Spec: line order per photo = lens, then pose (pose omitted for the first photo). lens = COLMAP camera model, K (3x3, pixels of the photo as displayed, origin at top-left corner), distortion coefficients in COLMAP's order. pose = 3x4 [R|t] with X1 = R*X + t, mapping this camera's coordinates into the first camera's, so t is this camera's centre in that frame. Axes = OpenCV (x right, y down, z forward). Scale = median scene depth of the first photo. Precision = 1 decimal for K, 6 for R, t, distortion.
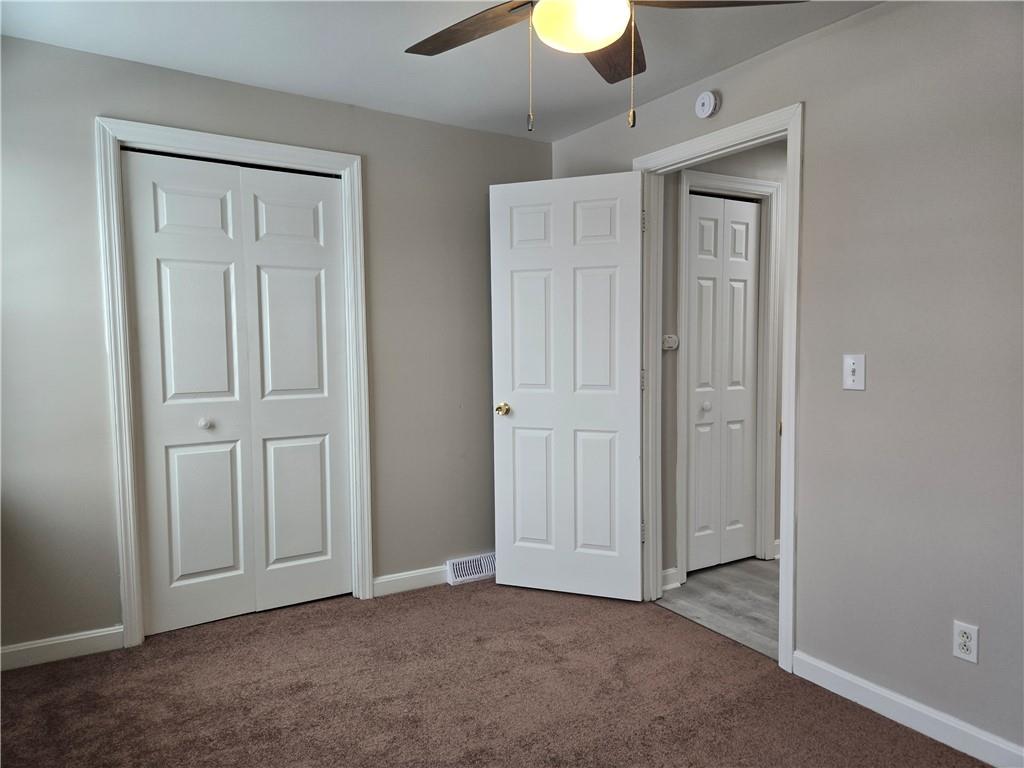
lens RADIAL K [[680.9, 0, 516.1], [0, 680.9, 377.2], [0, 0, 1]] dist [0.074596, -0.062861]
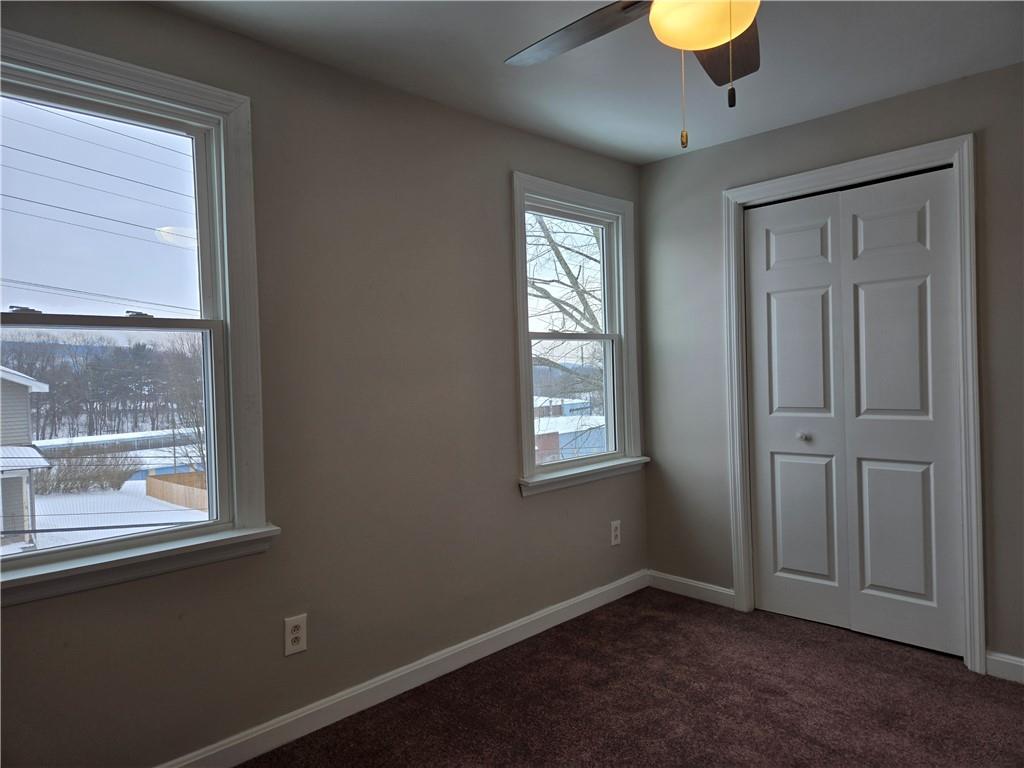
lens RADIAL K [[680.9, 0, 516.1], [0, 680.9, 377.2], [0, 0, 1]] dist [0.074596, -0.062861]
pose [[0.226997, 0.003318, -0.973890, 0.499476], [-0.023019, 0.999733, -0.001959, -0.013354], [0.973623, 0.022863, 0.227013, 0.298068]]
